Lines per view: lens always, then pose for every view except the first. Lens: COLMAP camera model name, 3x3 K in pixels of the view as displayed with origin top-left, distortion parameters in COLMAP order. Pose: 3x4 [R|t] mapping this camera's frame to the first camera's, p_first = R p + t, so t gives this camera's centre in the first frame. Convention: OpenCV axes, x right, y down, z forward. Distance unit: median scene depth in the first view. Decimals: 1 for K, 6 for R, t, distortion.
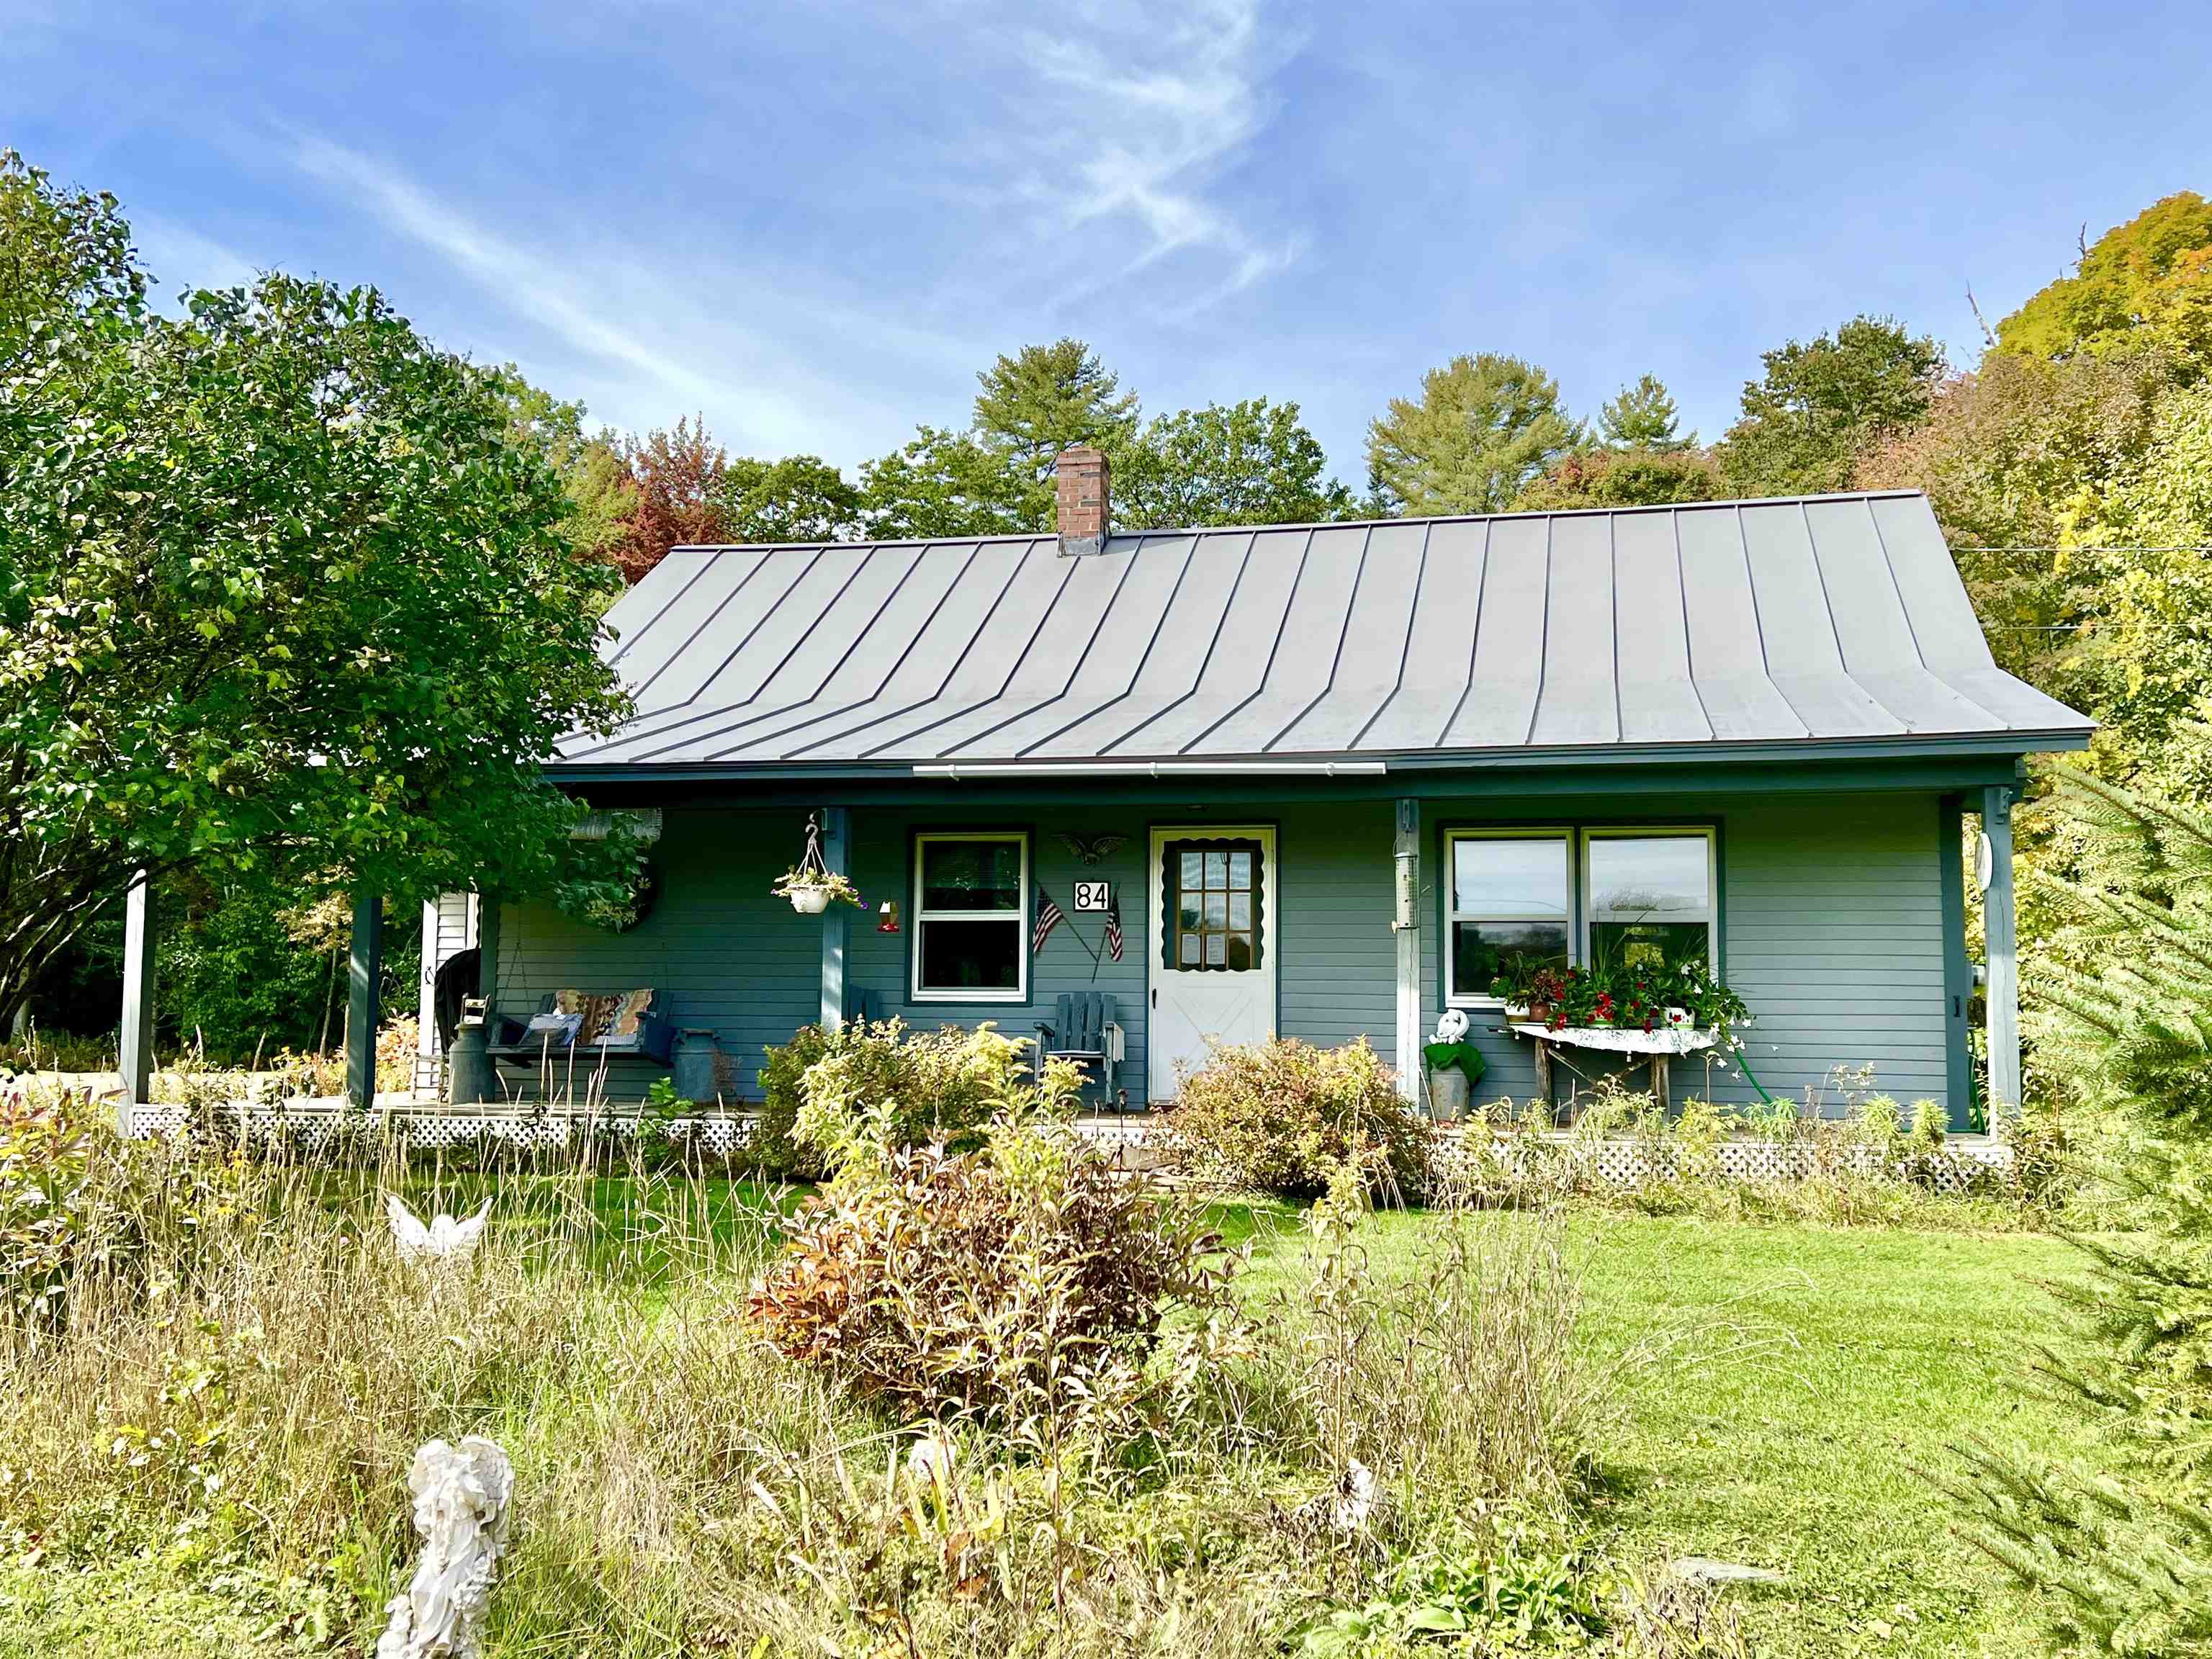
lens RADIAL K [[2049.8, 0, 1114.5], [0, 2049.8, 838.3], [0, 0, 1]] dist [0.122366, 0.000000]
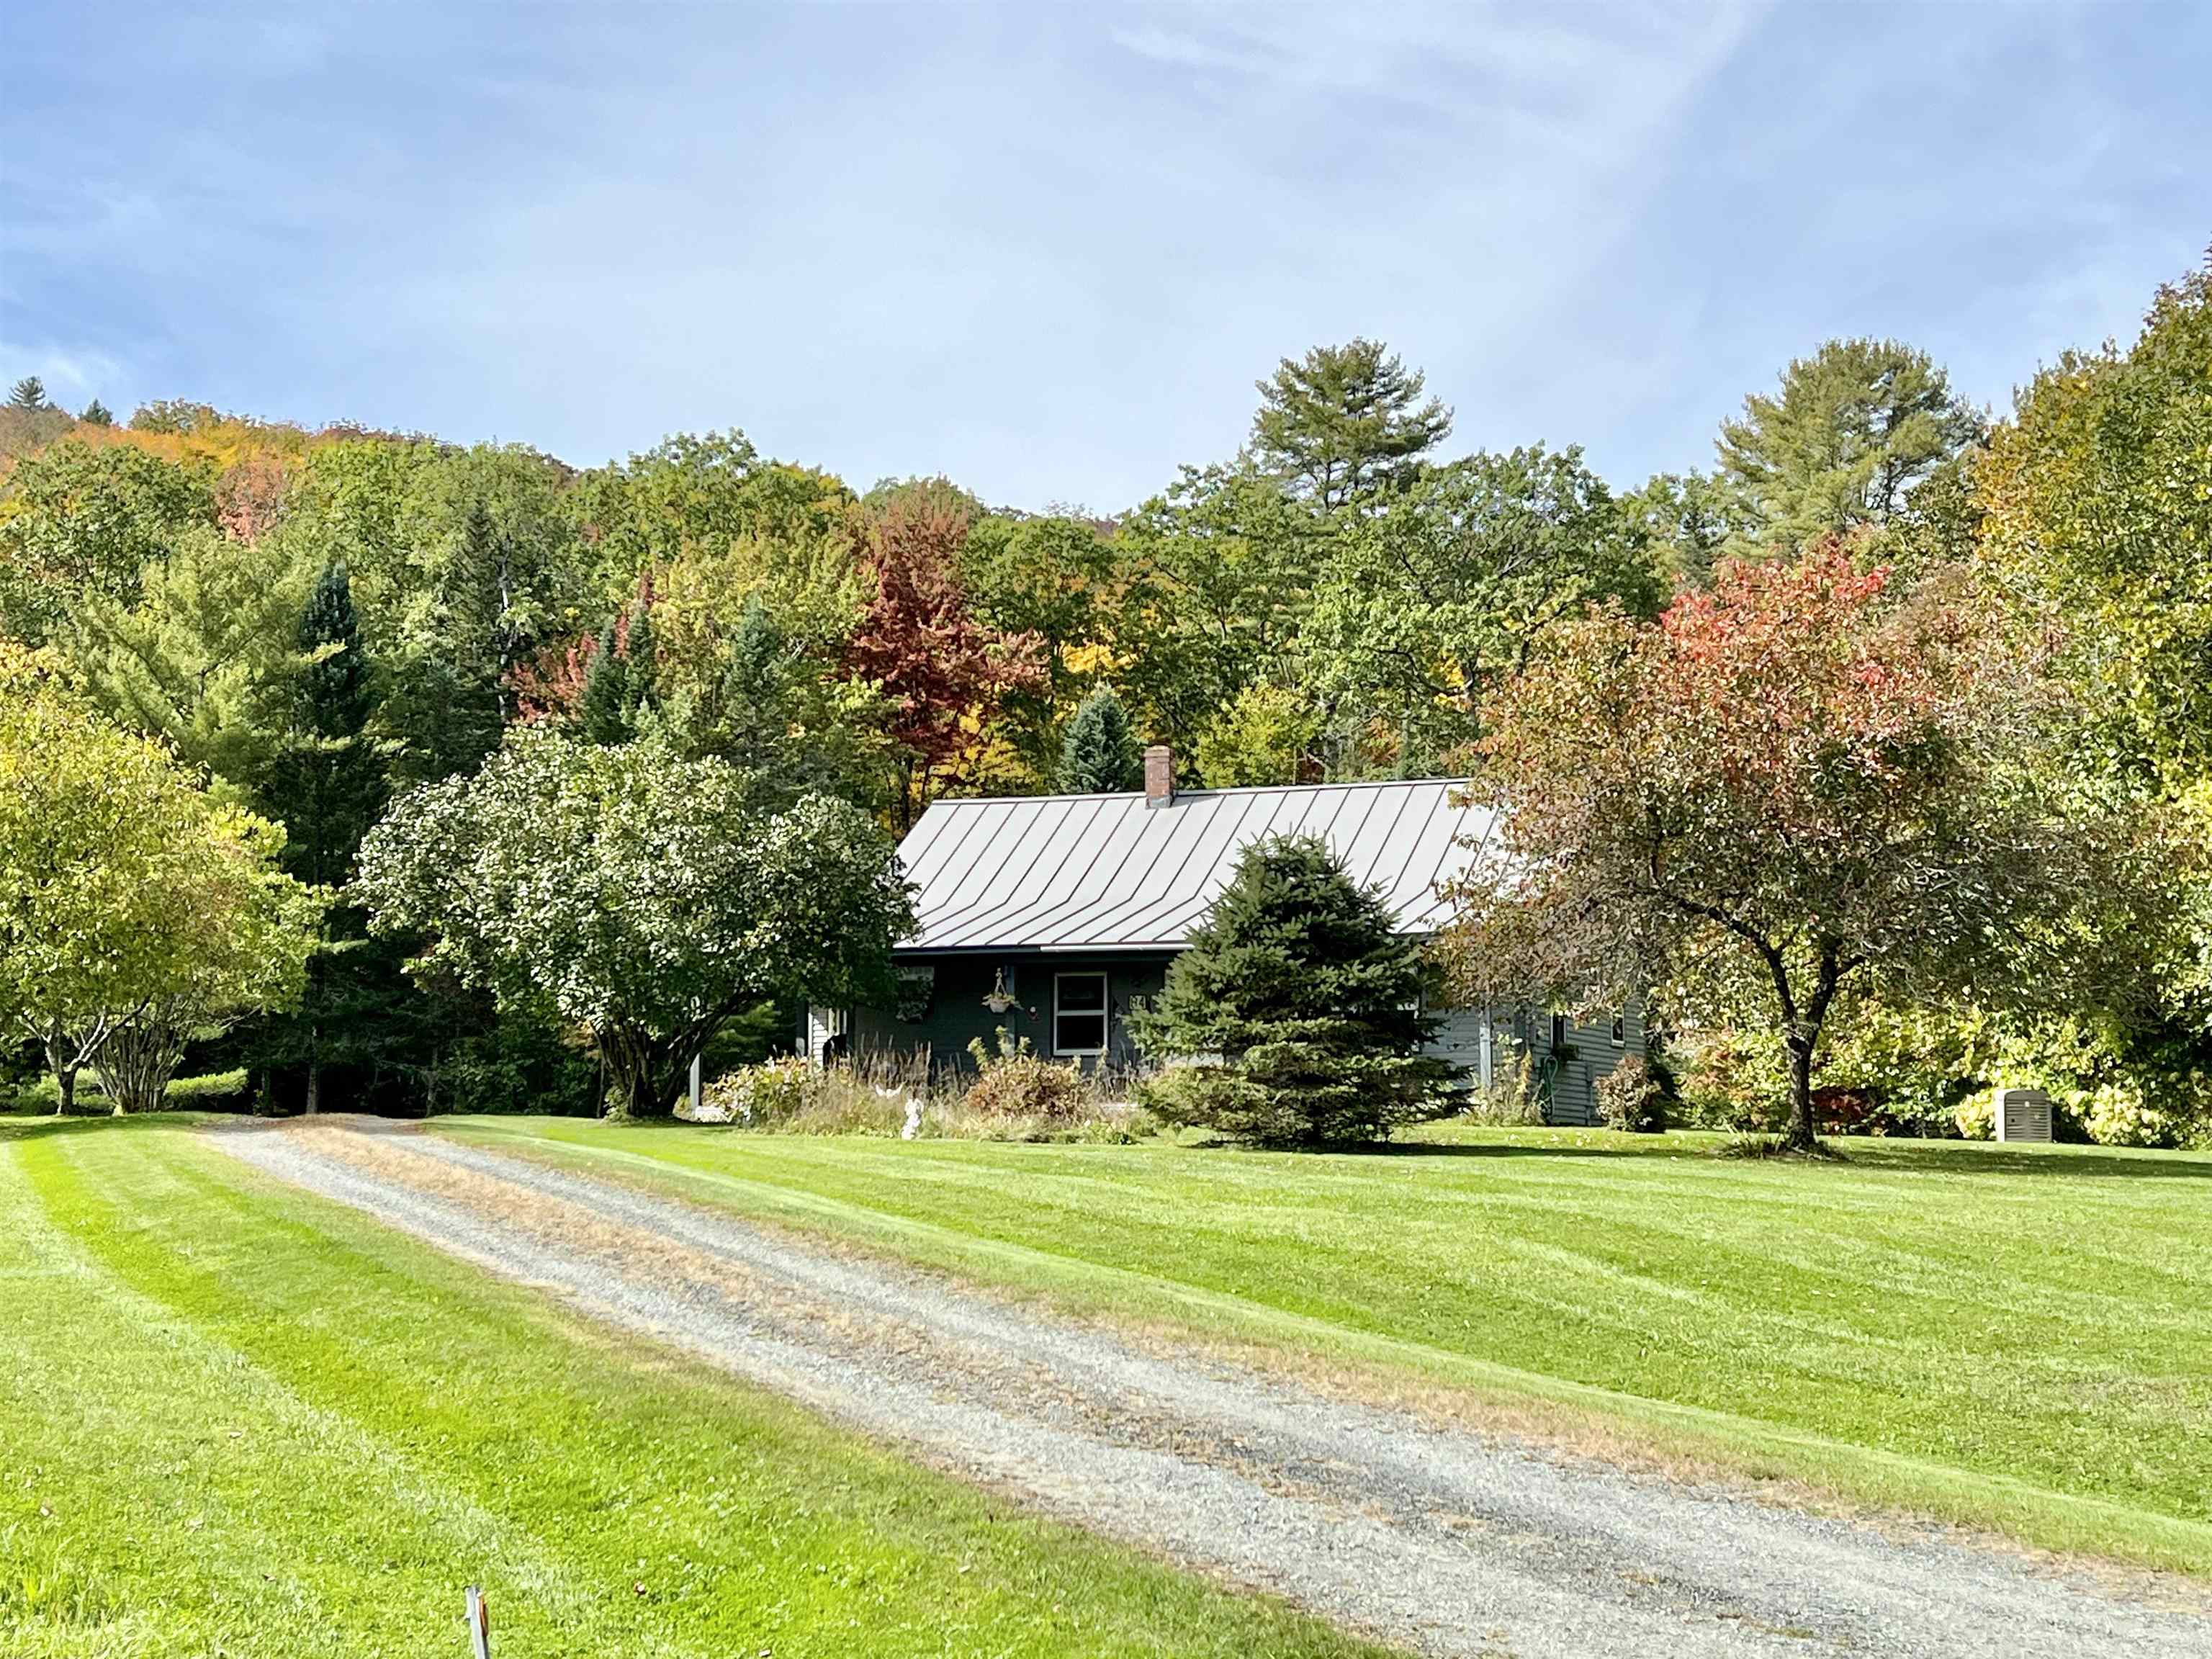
lens RADIAL K [[3349.7, 0, 1104.8], [0, 3349.7, 827.1], [0, 0, 1]] dist [0.058492, 0.000000]
pose [[0.988423, -0.024585, -0.149720, 0.082891], [0.021293, 0.999496, -0.023548, -0.012280], [0.150223, 0.020087, 0.988448, -0.415160]]
